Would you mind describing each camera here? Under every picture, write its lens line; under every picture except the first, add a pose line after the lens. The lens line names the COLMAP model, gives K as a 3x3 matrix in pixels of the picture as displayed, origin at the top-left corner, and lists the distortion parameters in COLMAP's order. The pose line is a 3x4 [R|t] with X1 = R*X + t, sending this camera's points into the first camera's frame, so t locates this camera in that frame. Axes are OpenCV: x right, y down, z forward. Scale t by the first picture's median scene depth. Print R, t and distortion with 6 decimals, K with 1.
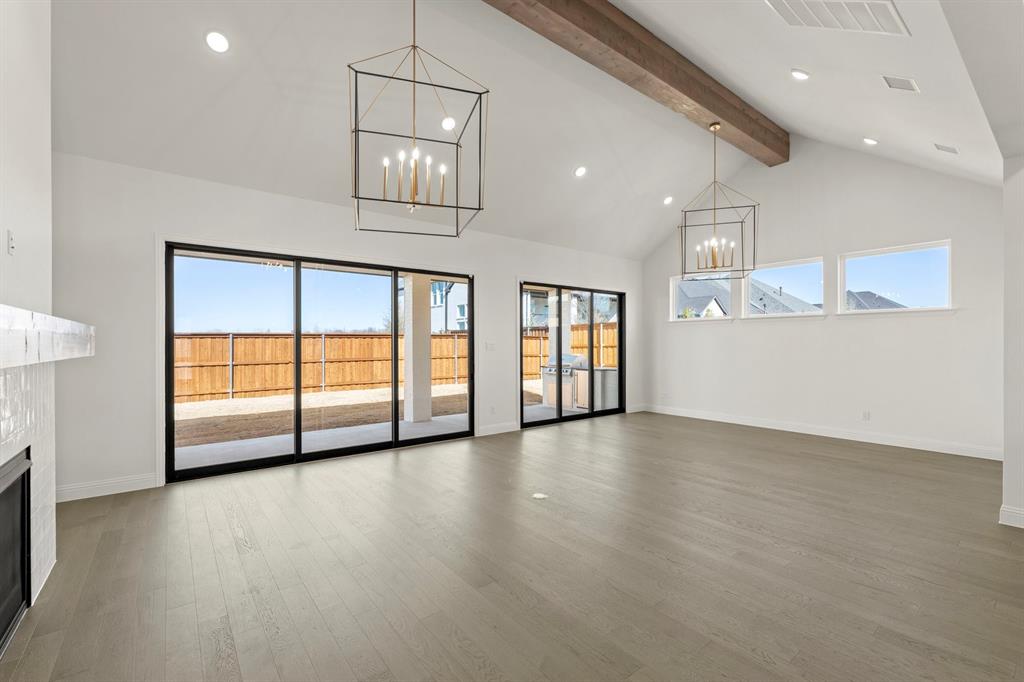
lens RADIAL K [[438.4, 0, 510.8], [0, 438.4, 348.6], [0, 0, 1]] dist [-0.001347, -0.000255]
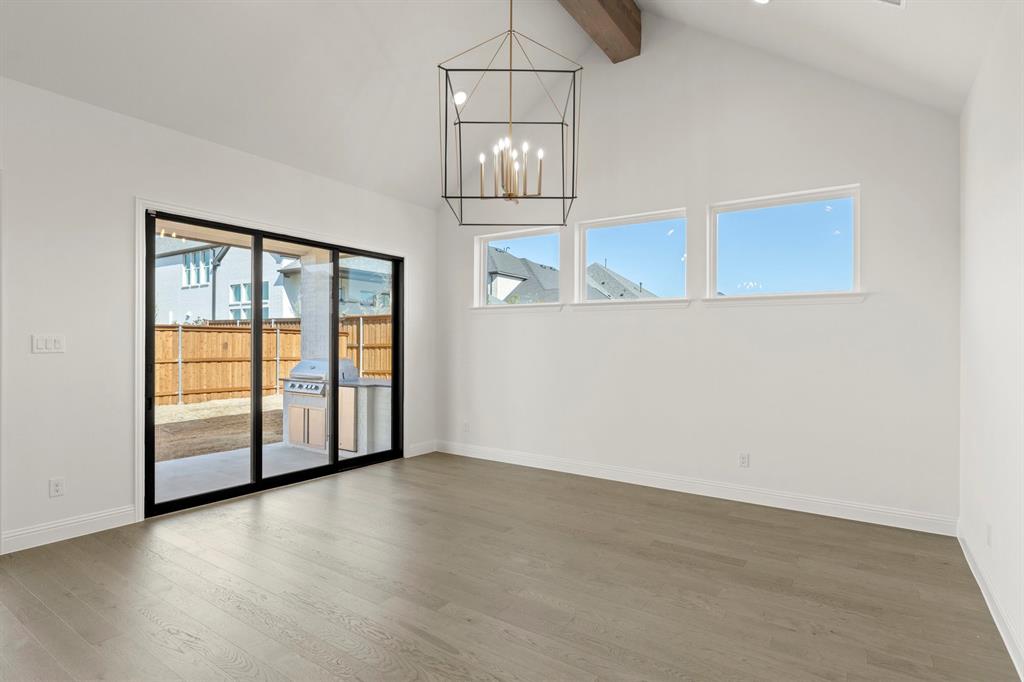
lens RADIAL K [[527.7, 0, 512.4], [0, 527.7, 340.0], [0, 0, 1]] dist [-0.001050, -0.000075]
pose [[0.951952, 0.013248, 0.305962, 0.179921], [-0.008207, 0.999809, -0.017756, -0.002926], [-0.306138, 0.014392, 0.951878, 0.262576]]
